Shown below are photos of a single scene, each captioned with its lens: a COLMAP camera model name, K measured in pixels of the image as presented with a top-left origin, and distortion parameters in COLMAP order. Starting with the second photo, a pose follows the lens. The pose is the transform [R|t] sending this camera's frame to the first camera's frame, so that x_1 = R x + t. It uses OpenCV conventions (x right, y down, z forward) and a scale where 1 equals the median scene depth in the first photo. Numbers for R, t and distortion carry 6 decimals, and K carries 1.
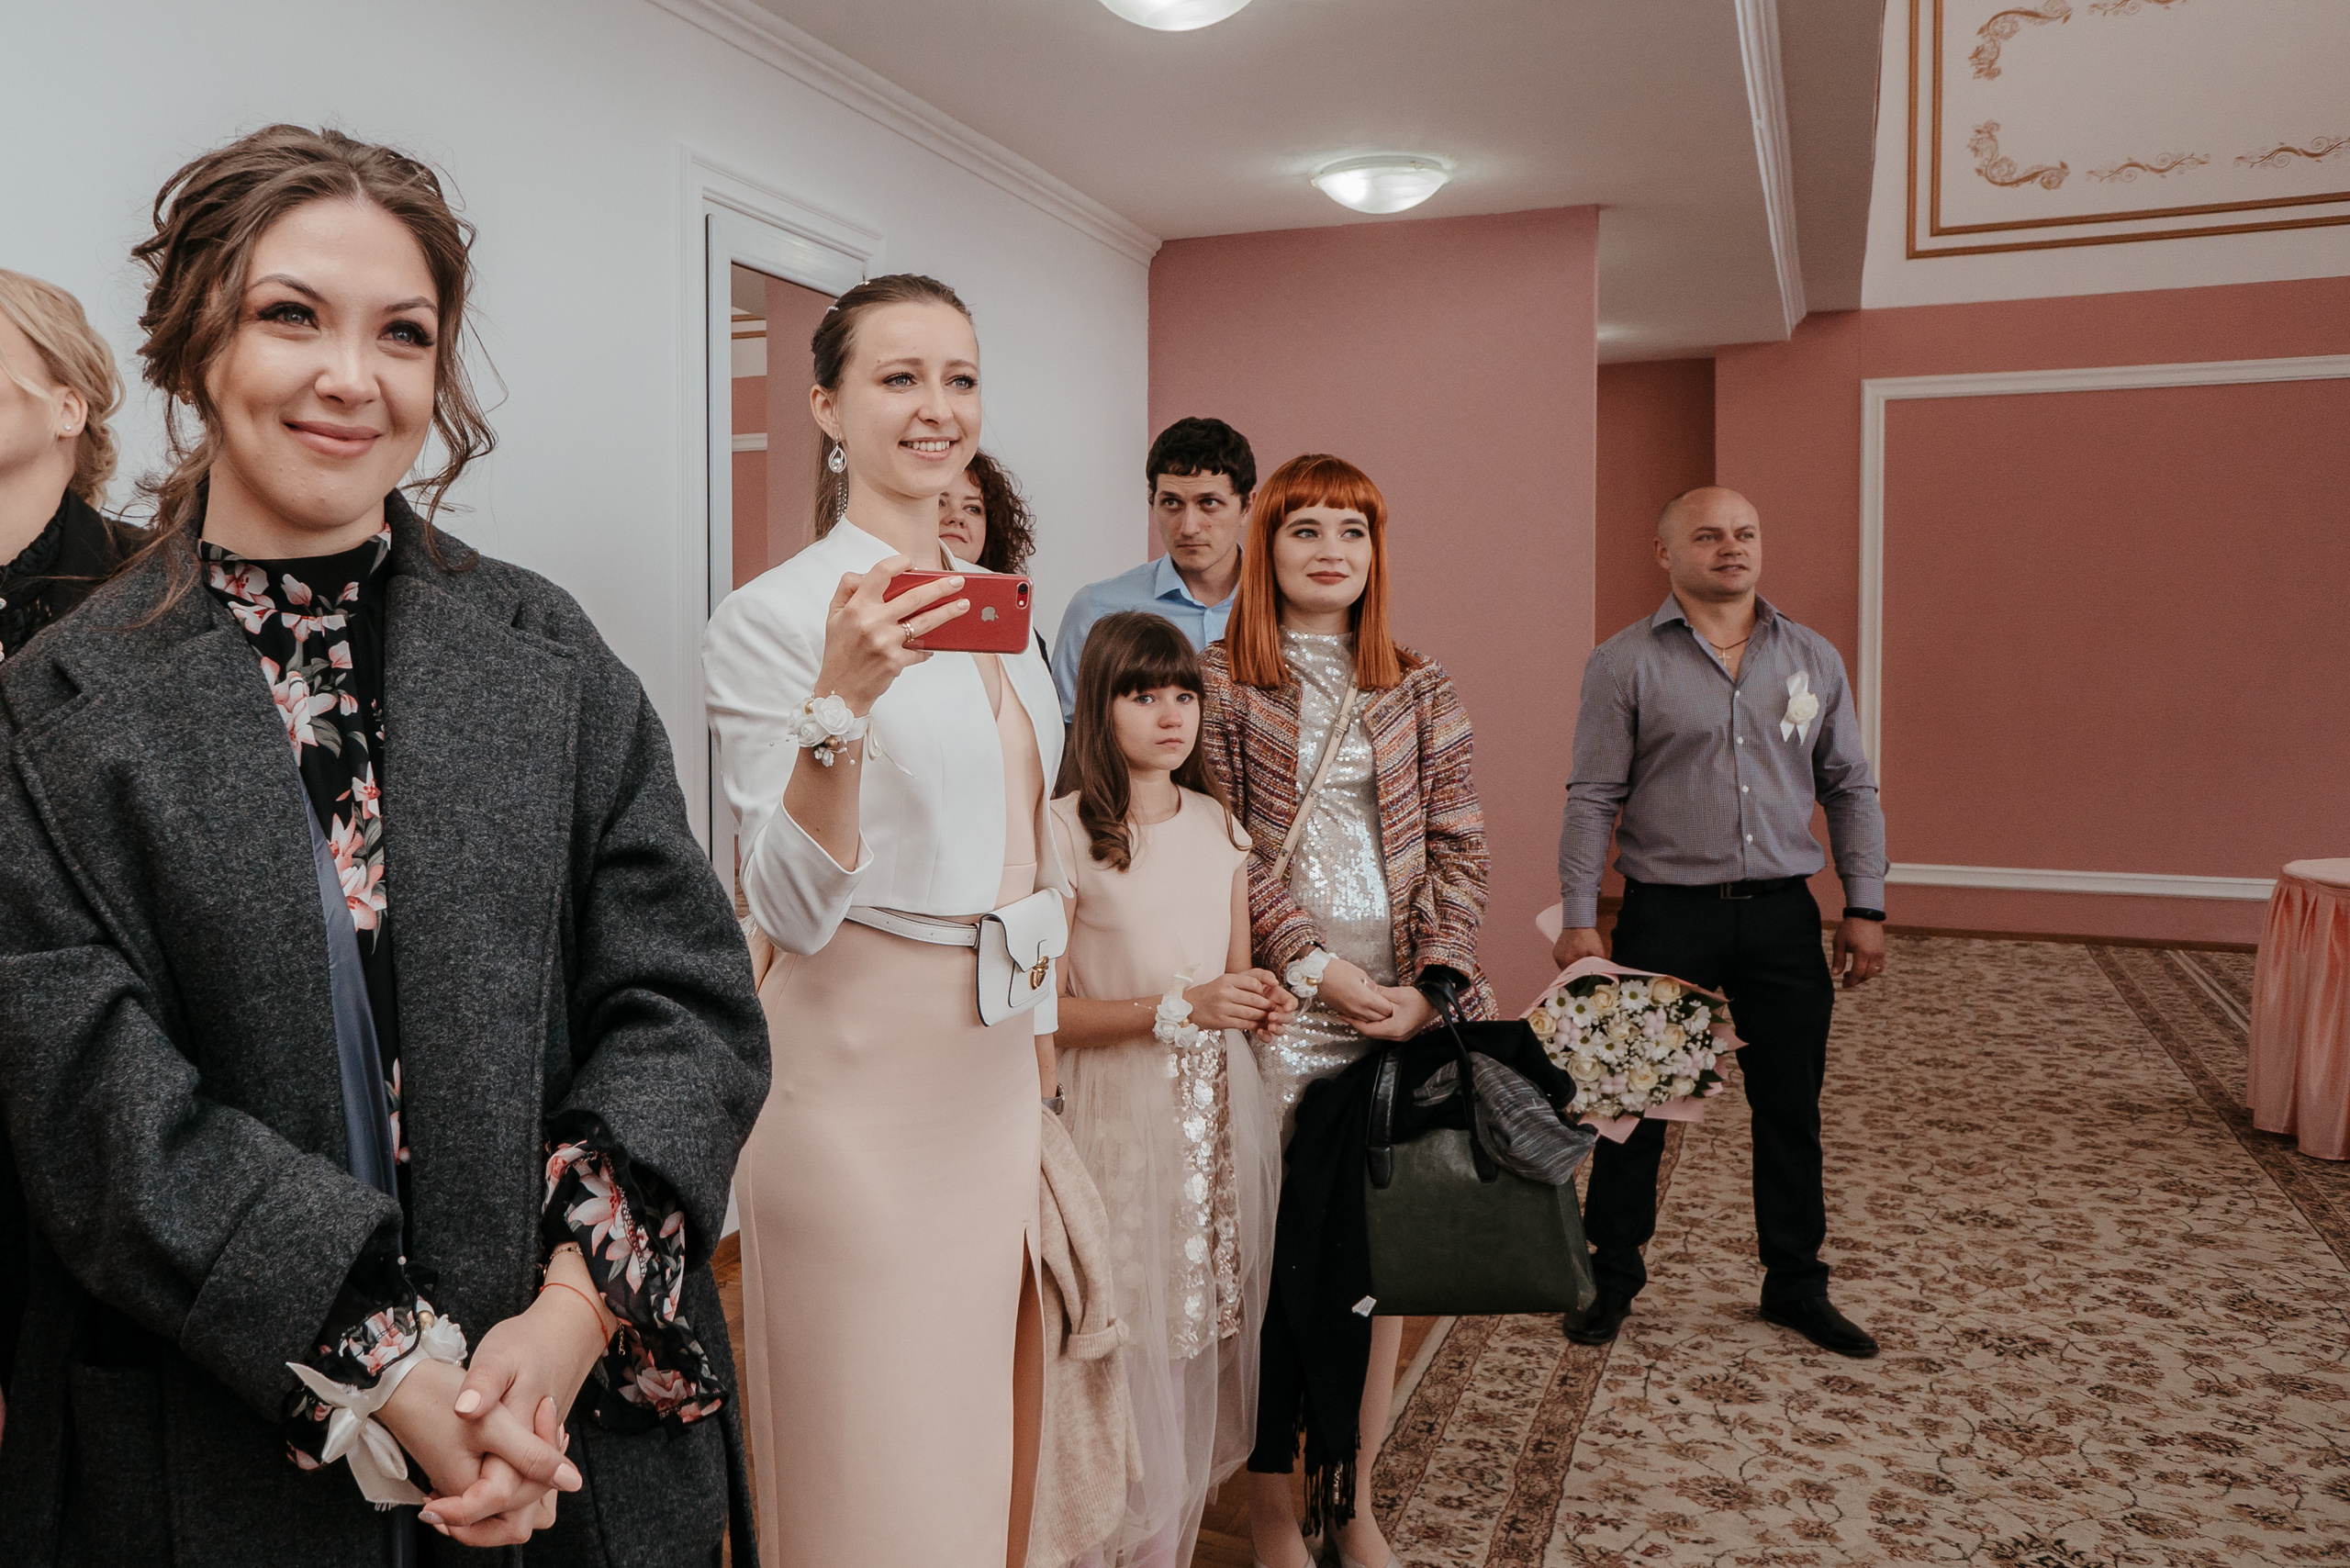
lens RADIAL K [[1644.5, 0, 1169.1], [0, 1644.5, 782.1], [0, 0, 1]] dist [-0.060801, 0.093434]
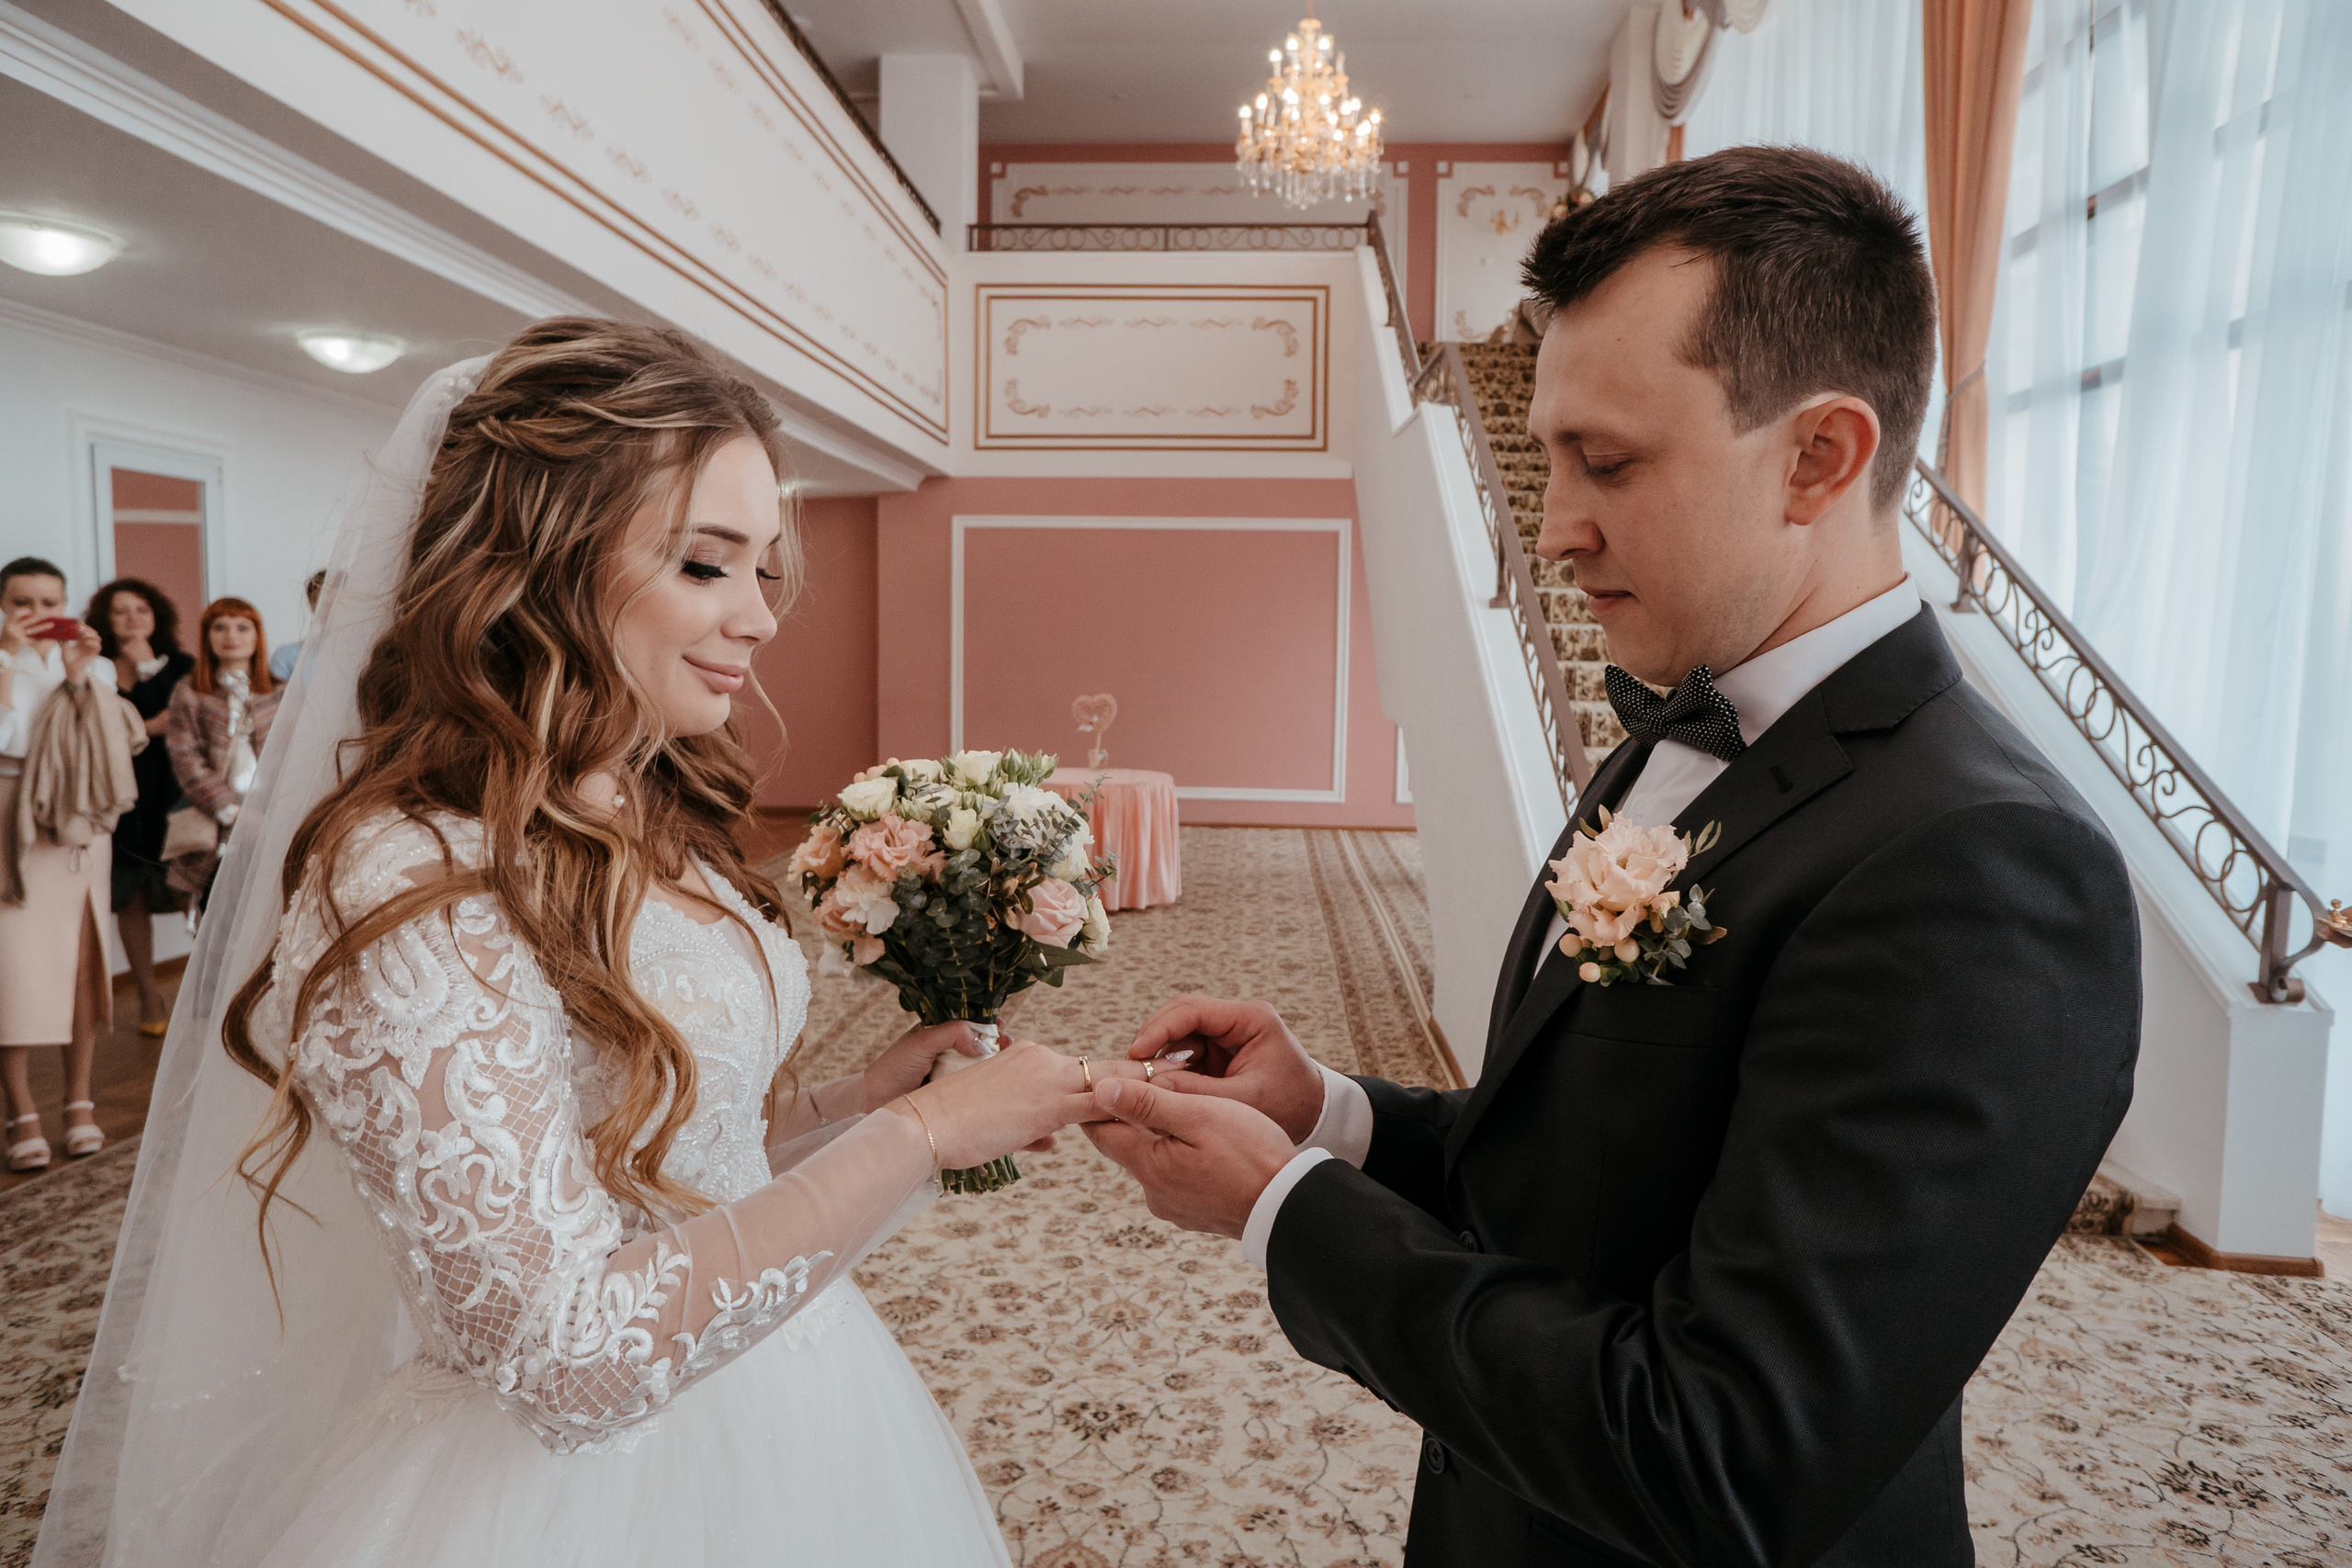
lens RADIAL K [[1645.7, 0, 1173.7], [0, 1645.7, 770.1], [0, 0, 1]] dist [-0.060801, 0.093434]
pose [[-0.936823, 0.023266, -0.349030, 0.866504], [-0.021511, 0.992065, 0.123869, -0.189012], [0.349142, 0.123551, -0.928889, 2.029848]]
